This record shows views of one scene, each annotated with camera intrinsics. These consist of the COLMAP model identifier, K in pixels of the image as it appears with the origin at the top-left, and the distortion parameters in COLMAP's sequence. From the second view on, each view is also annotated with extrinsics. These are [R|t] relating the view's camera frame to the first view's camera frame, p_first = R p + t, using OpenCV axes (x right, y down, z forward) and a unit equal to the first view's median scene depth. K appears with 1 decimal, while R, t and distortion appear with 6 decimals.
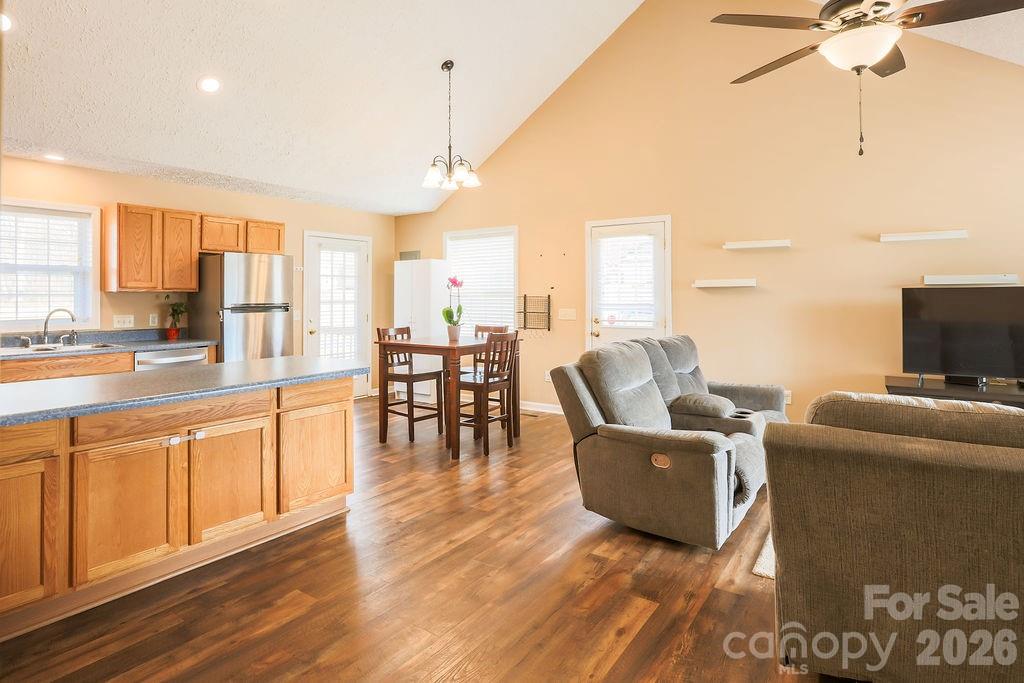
lens RADIAL K [[555.5, 0, 507.8], [0, 555.5, 290.4], [0, 0, 1]] dist [-0.012834, 0.001040]
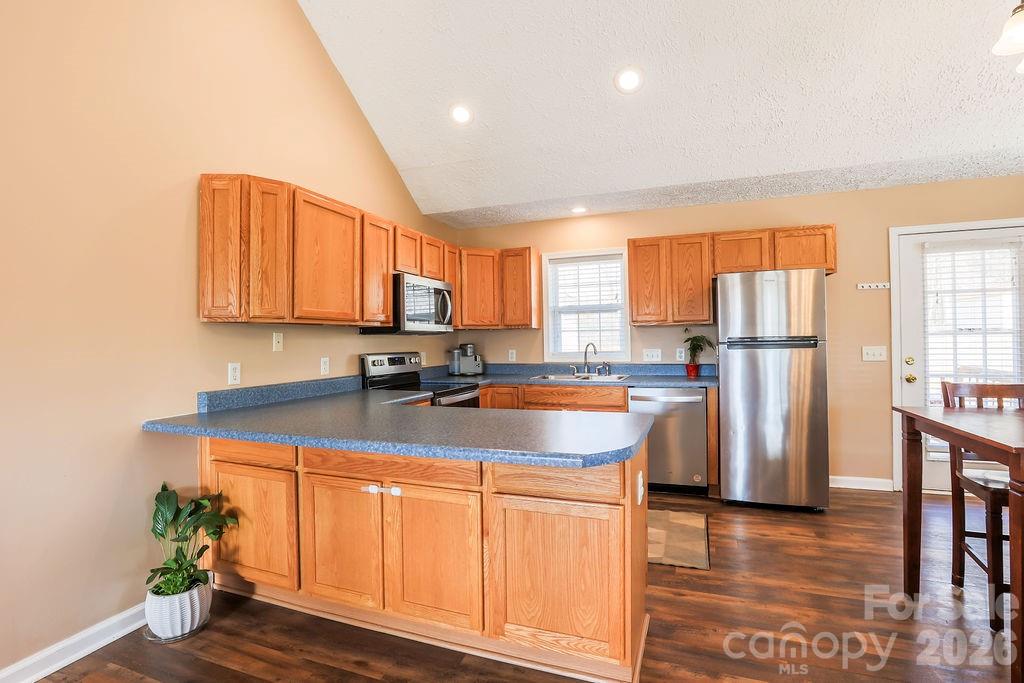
lens RADIAL K [[498.4, 0, 506.8], [0, 498.4, 337.3], [0, 0, 1]] dist [-0.055636, 0.026159]
pose [[0.247222, -0.005806, -0.968941, 0.120494], [0.027997, 0.999607, 0.001153, 0.014361], [0.968554, -0.027413, 0.247288, 0.511933]]
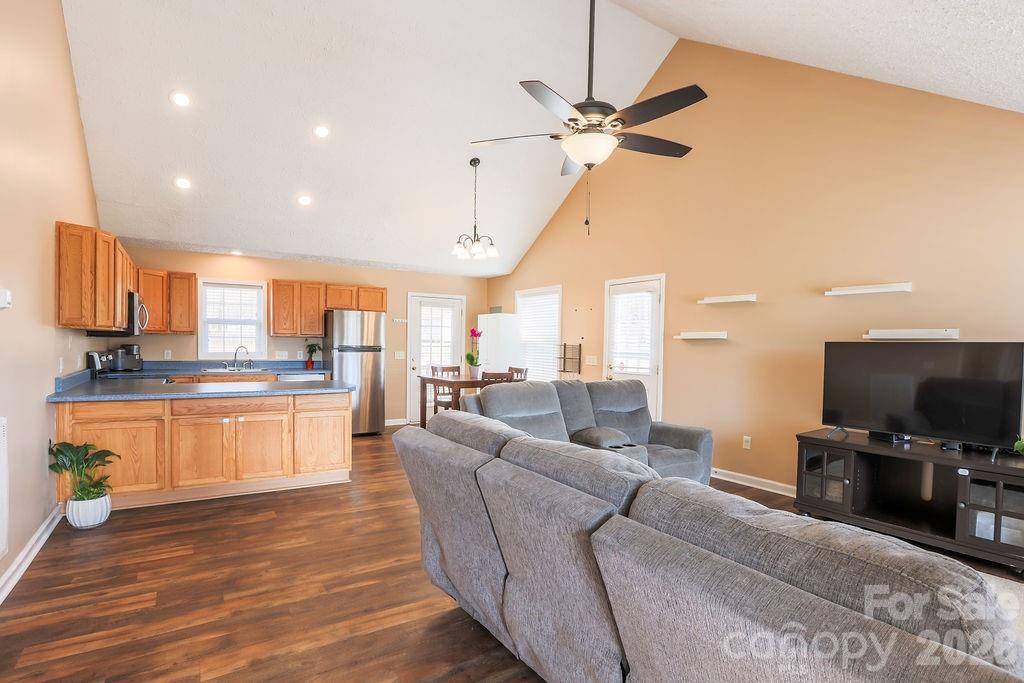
lens RADIAL K [[514.3, 0, 504.3], [0, 514.3, 358.9], [0, 0, 1]] dist [-0.058317, 0.035399]
pose [[0.922718, 0.030851, -0.384238, 0.427721], [-0.015208, 0.998930, 0.043686, -0.005792], [0.385175, -0.034467, 0.922200, -0.078713]]
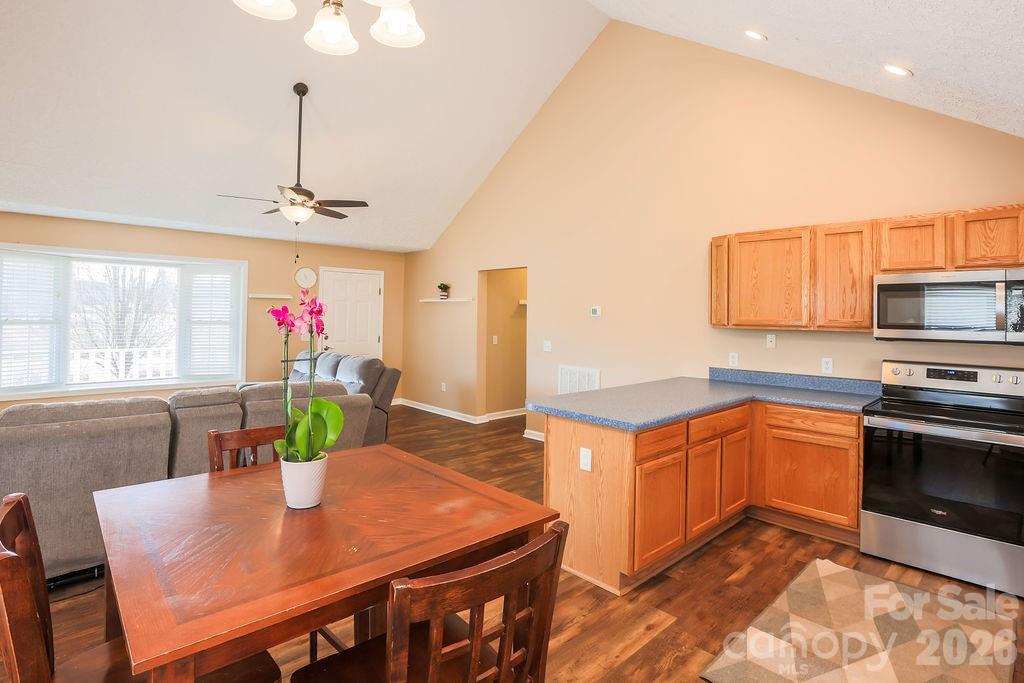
lens RADIAL K [[511.3, 0, 505.7], [0, 511.3, 315.5], [0, 0, 1]] dist [-0.062427, 0.028811]
pose [[-0.978110, -0.009520, 0.207872, -0.266678], [-0.013013, 0.999796, -0.015442, -0.010458], [-0.207683, -0.017809, -0.978034, 1.275957]]
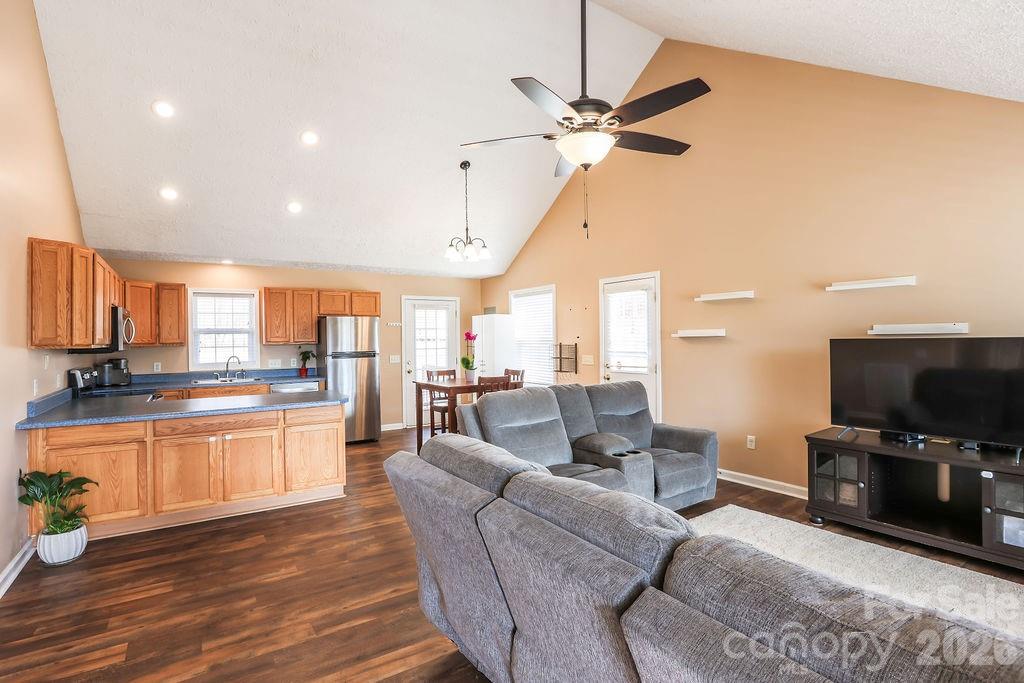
lens RADIAL K [[498.4, 0, 506.8], [0, 498.4, 337.3], [0, 0, 1]] dist [-0.055636, 0.026159]
pose [[0.929239, -0.009240, -0.369364, 0.404825], [0.014772, 0.999817, 0.012152, -0.023566], [0.369184, -0.016748, 0.929205, -0.032096]]
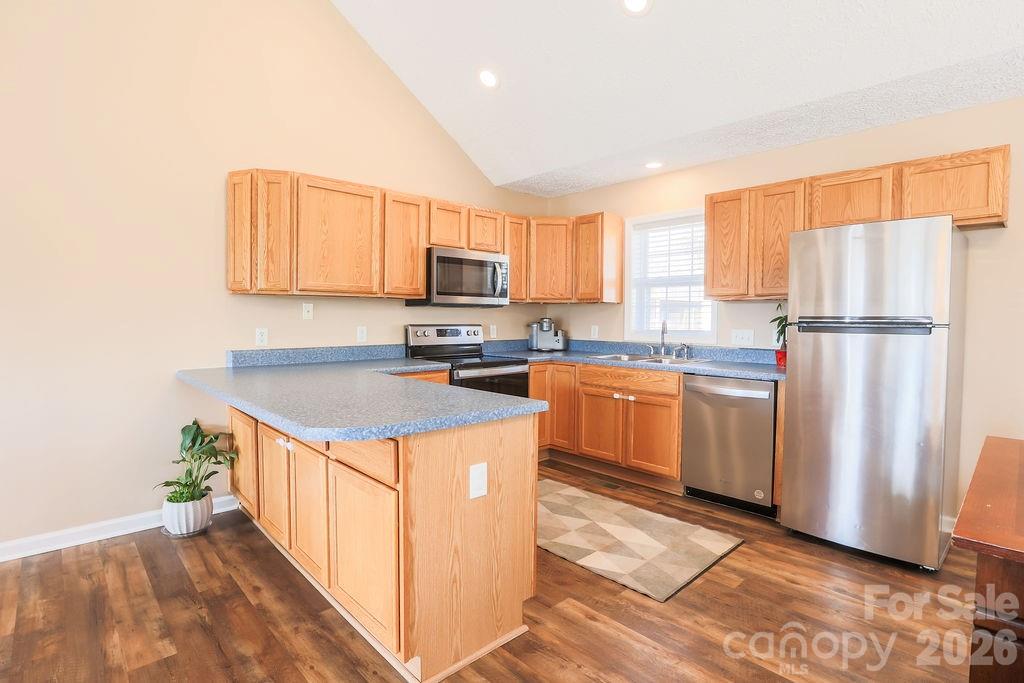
lens RADIAL K [[506.6, 0, 505.5], [0, 506.6, 338.5], [0, 0, 1]] dist [-0.058034, 0.024733]
pose [[-0.206603, 0.044616, -0.977407, 0.103542], [0.007861, 0.999003, 0.043940, 0.021781], [0.978393, 0.001395, -0.206748, 0.801576]]
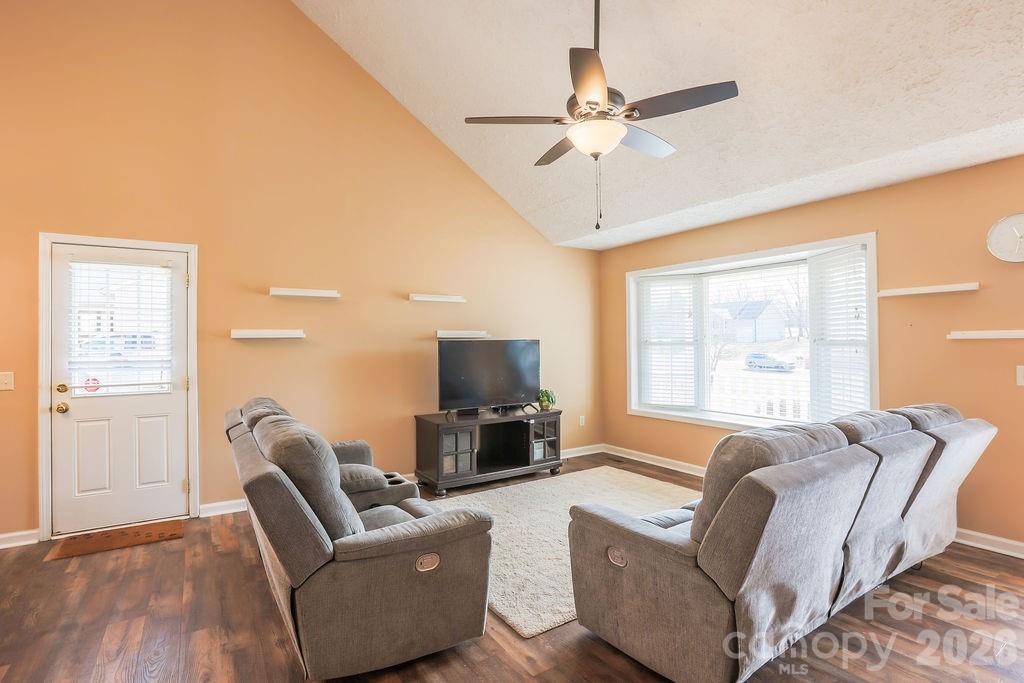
lens RADIAL K [[498.7, 0, 506.9], [0, 498.7, 333.1], [0, 0, 1]] dist [-0.052369, 0.013205]
pose [[0.385533, 0.016468, 0.922547, -0.187808], [-0.004138, 0.999862, -0.016119, -0.003403], [-0.922685, 0.002397, 0.385548, 0.359312]]
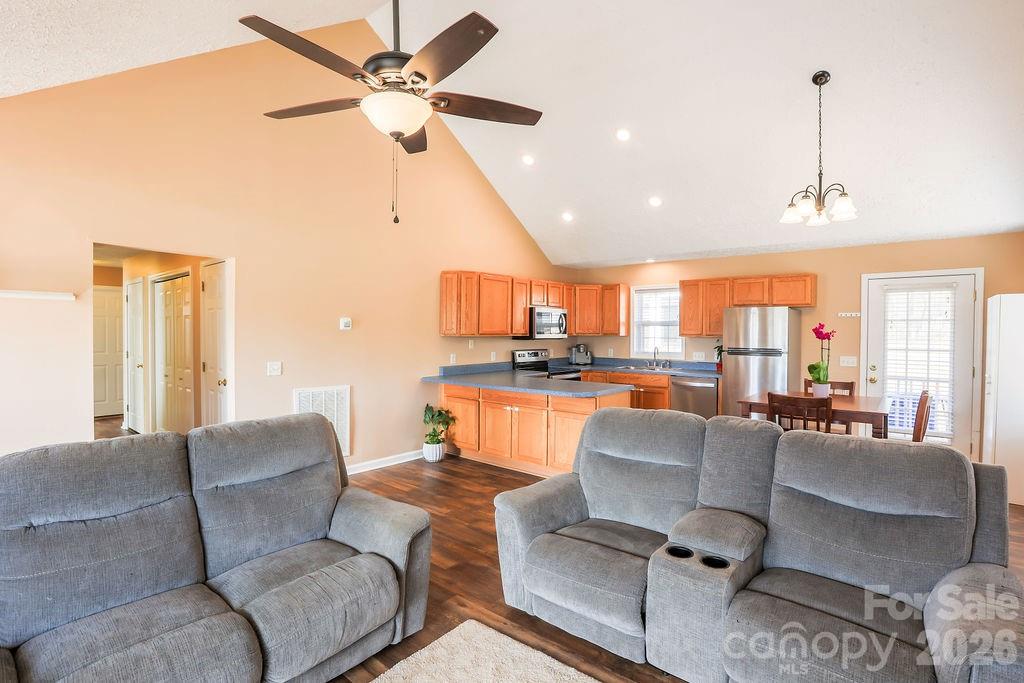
lens RADIAL K [[498.4, 0, 506.8], [0, 498.4, 337.3], [0, 0, 1]] dist [-0.055636, 0.026159]
pose [[-0.094490, 0.018683, -0.995350, 0.703639], [0.009032, 0.999799, 0.017909, -0.025240], [0.995485, -0.007297, -0.094640, 0.596673]]
